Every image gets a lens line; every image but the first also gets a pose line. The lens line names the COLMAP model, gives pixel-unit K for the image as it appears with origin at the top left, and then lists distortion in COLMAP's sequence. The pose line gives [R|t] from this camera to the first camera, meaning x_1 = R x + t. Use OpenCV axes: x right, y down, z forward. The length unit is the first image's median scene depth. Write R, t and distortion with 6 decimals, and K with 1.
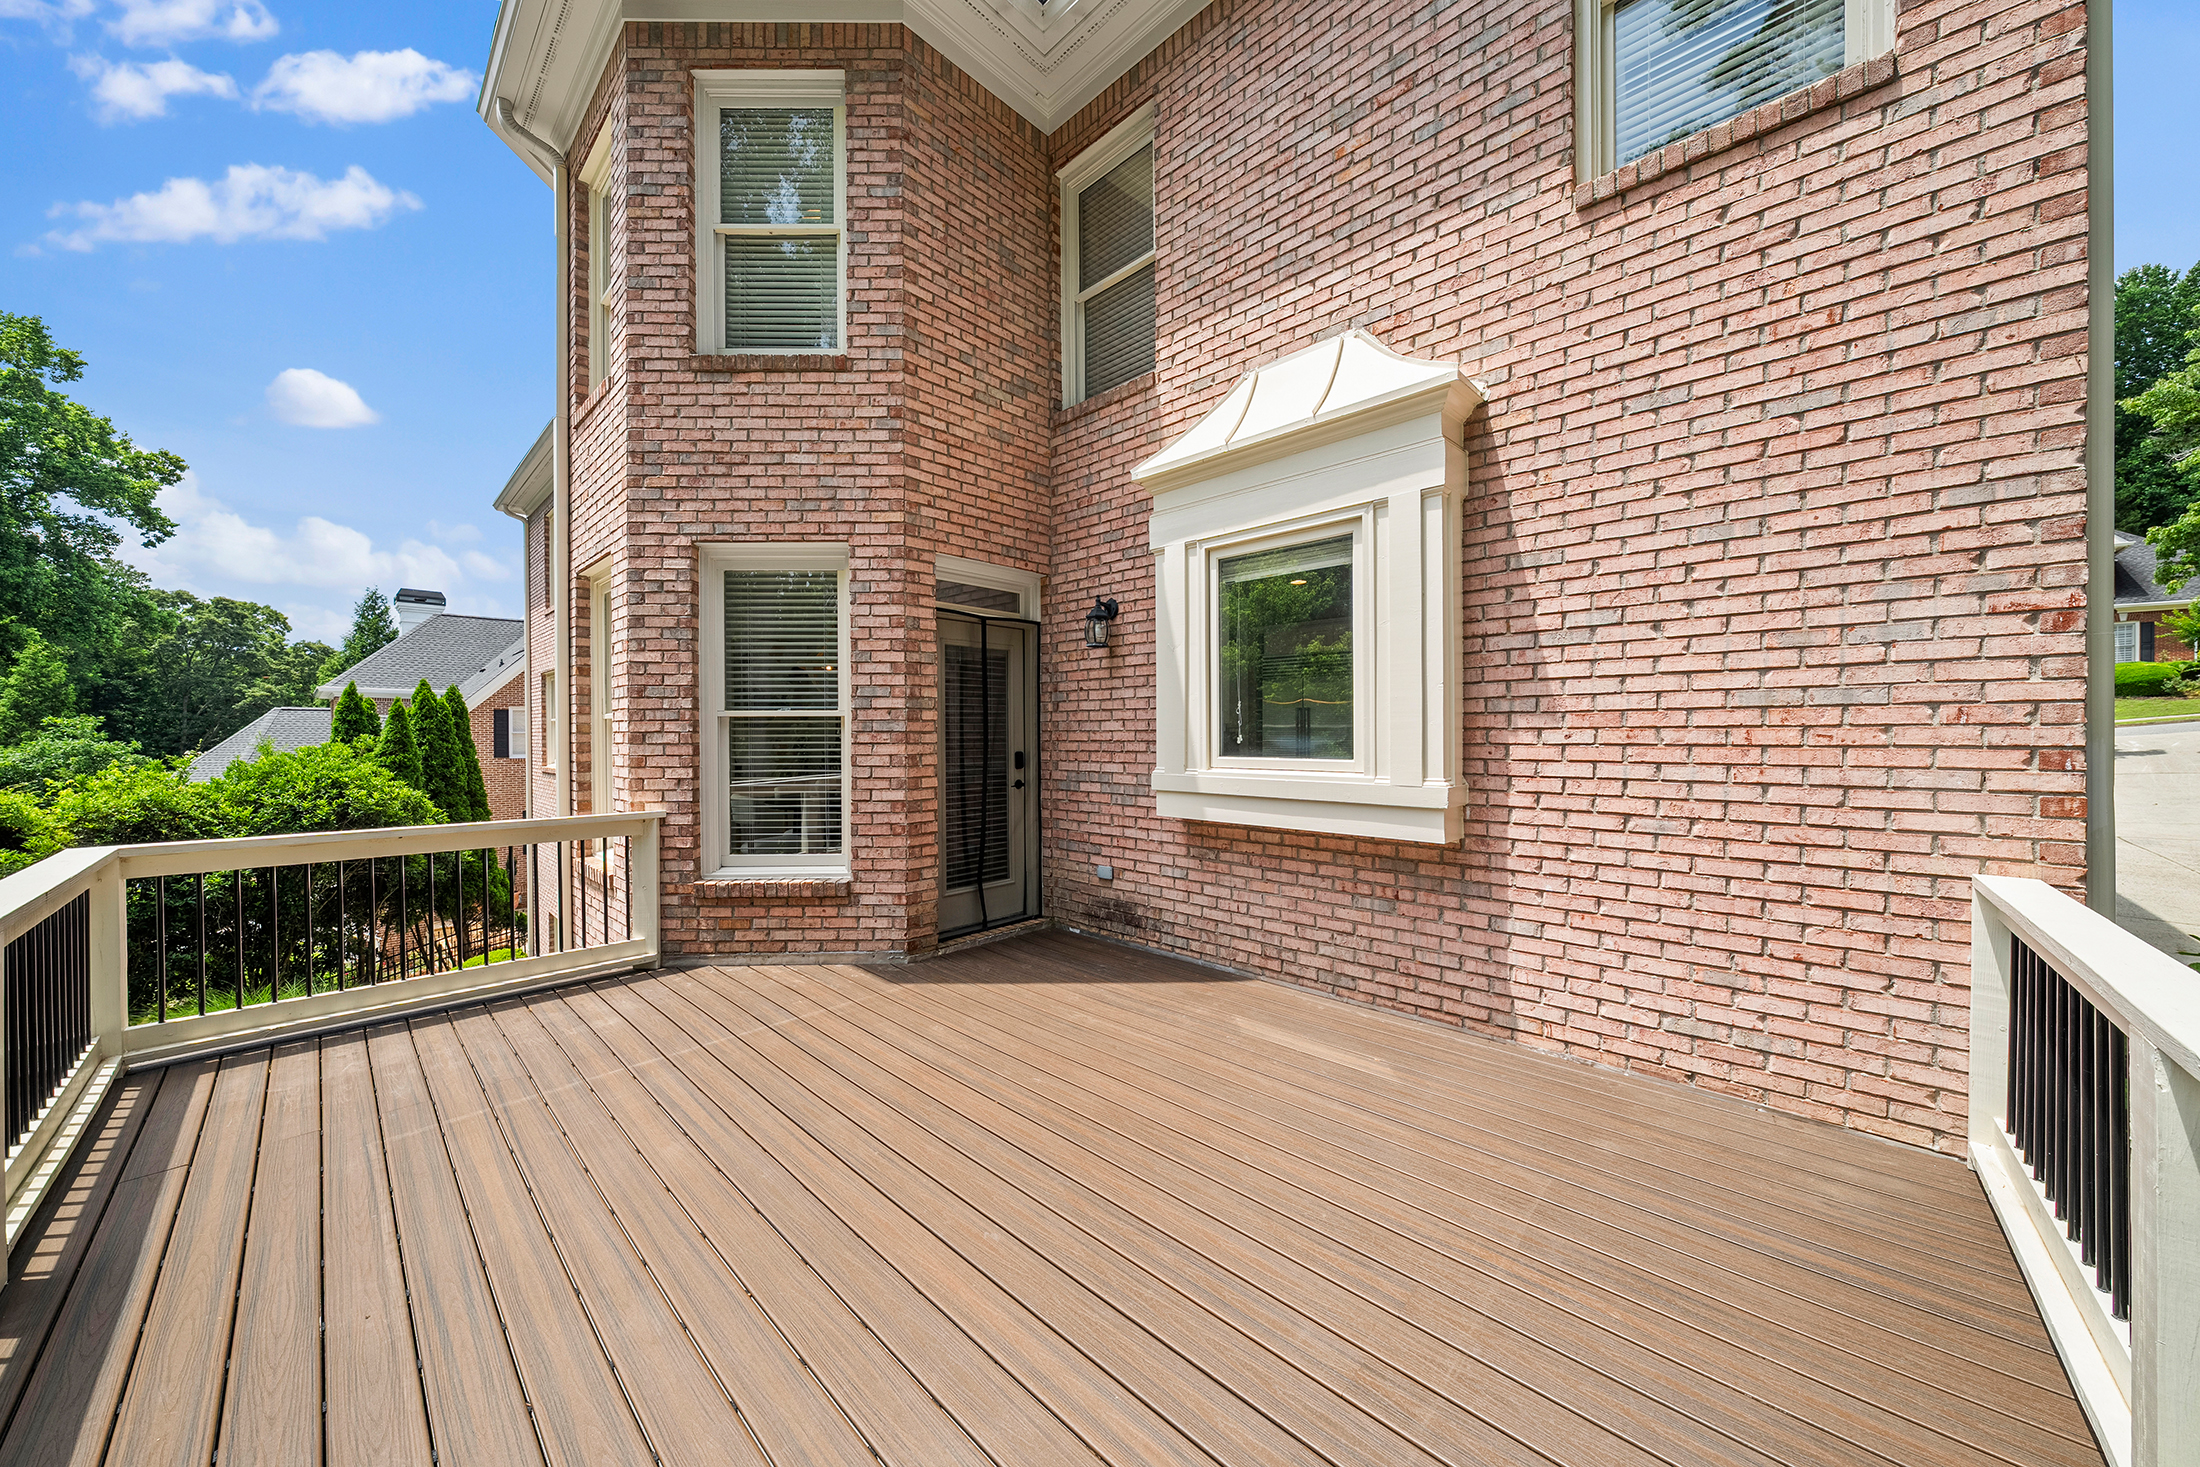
lens RADIAL K [[746.9, 0, 1107.0], [0, 746.9, 736.0], [0, 0, 1]] dist [-0.004803, 0.000206]
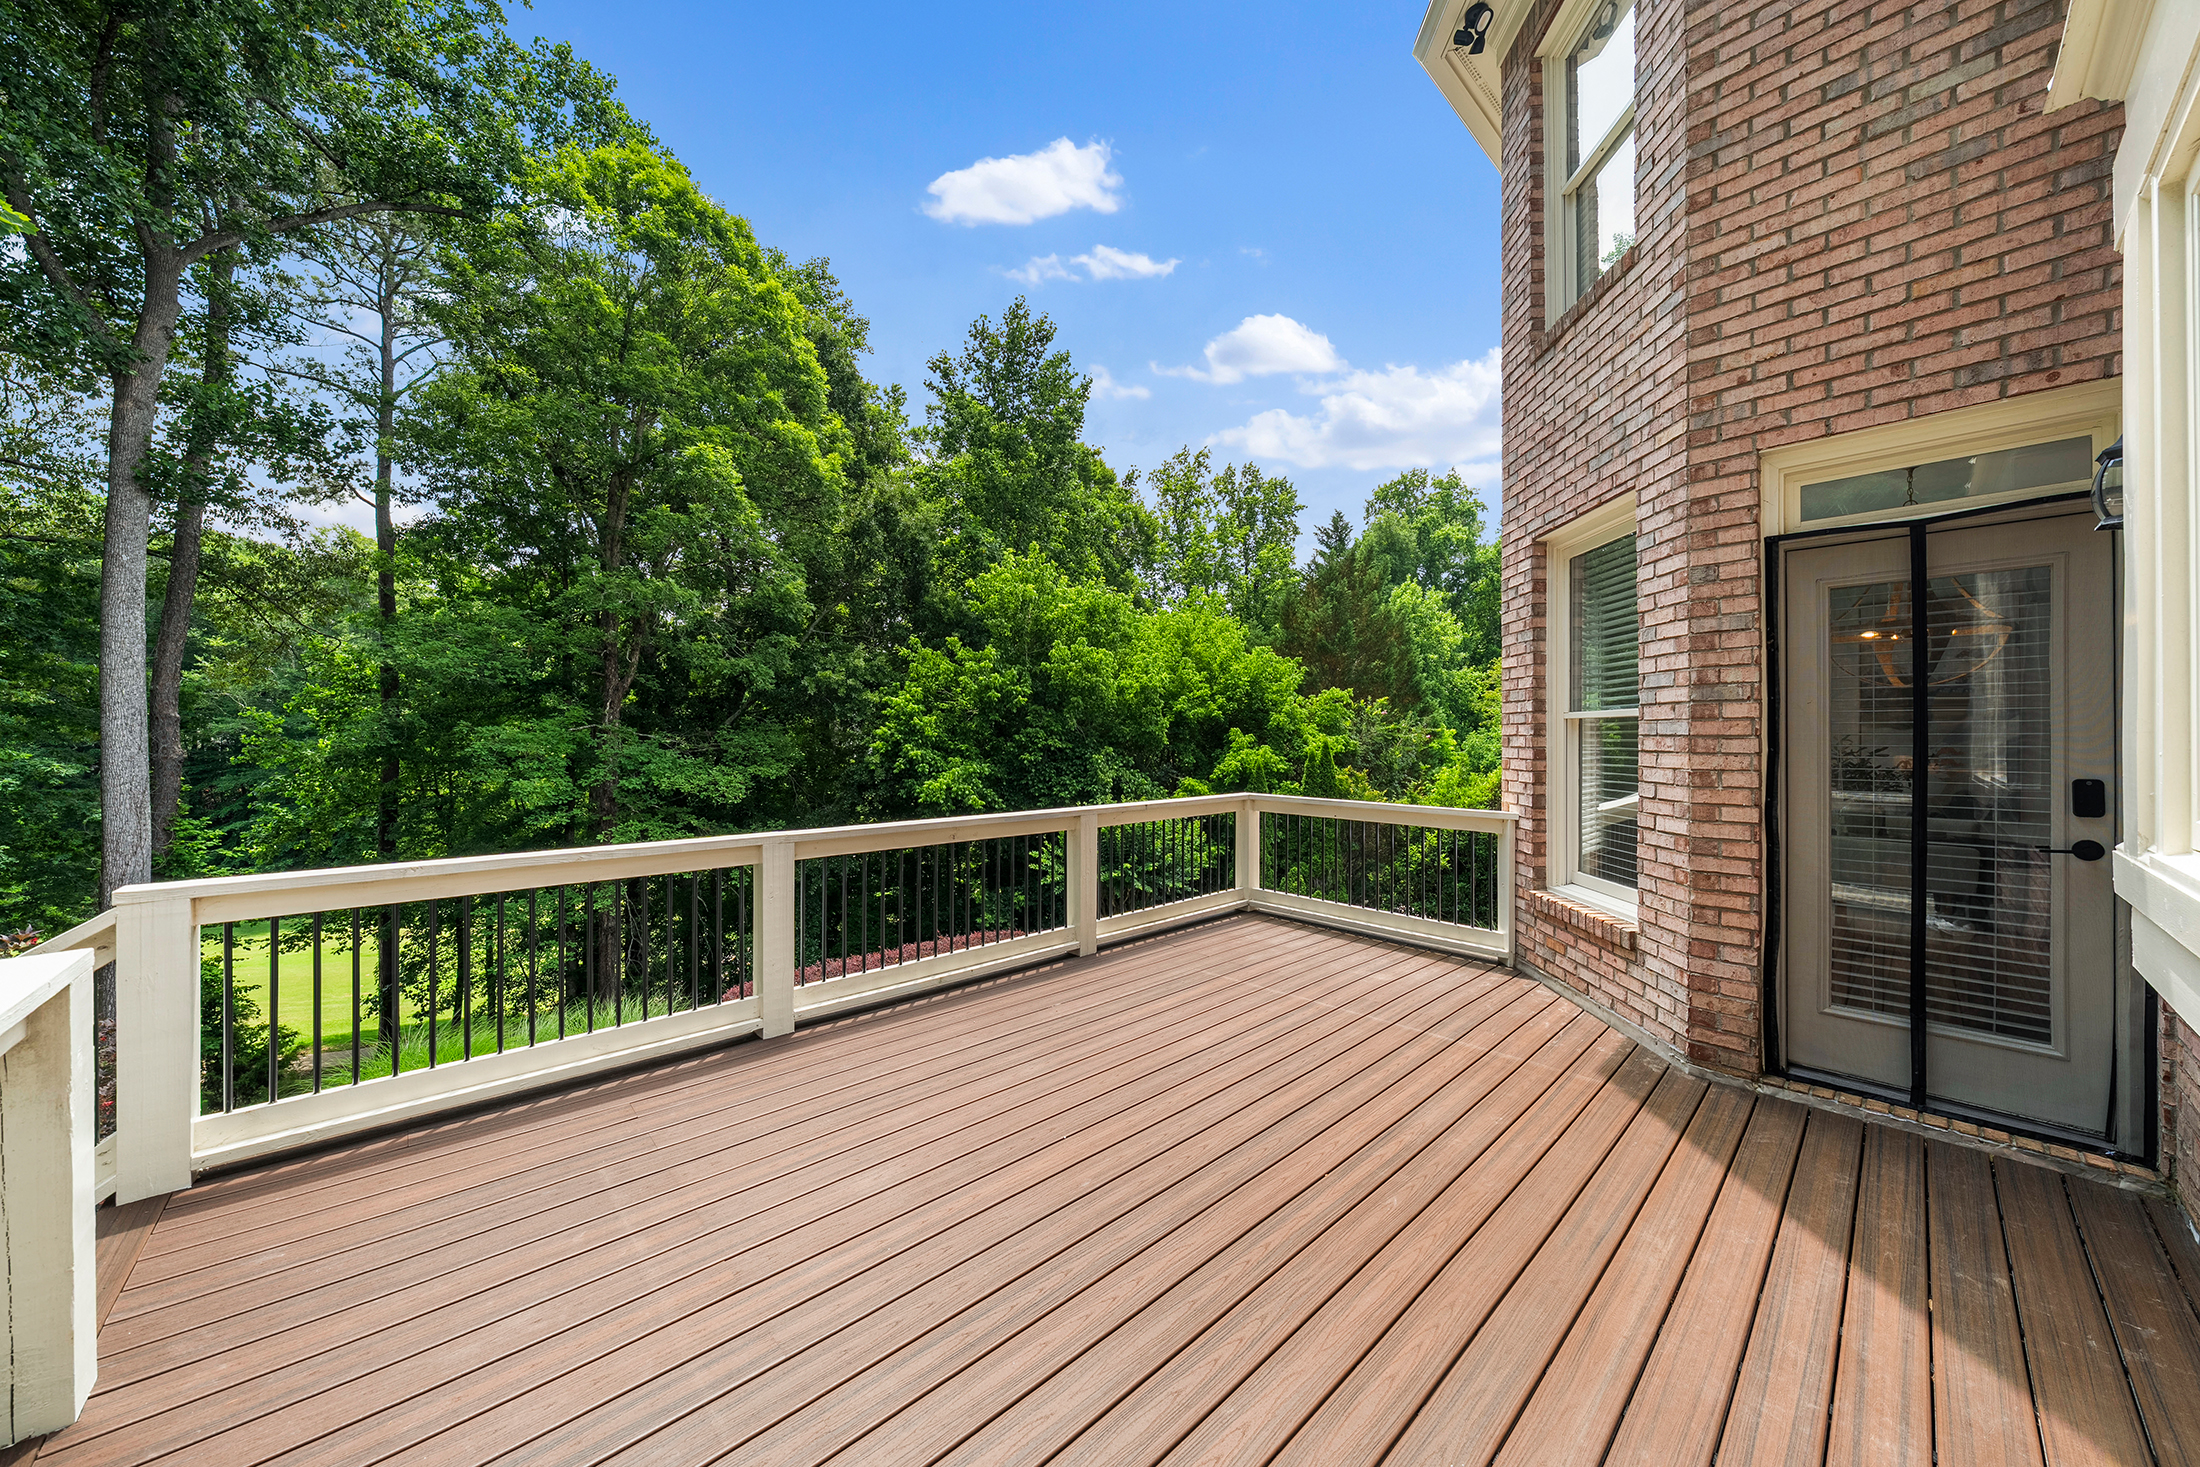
lens RADIAL K [[746.9, 0, 1106.5], [0, 746.9, 733.4], [0, 0, 1]] dist [-0.004803, 0.000206]
pose [[-0.064437, 0.000062, -0.997922, 0.448651], [-0.005787, 0.999983, 0.000436, -0.005007], [0.997905, 0.005803, -0.064436, 0.509606]]
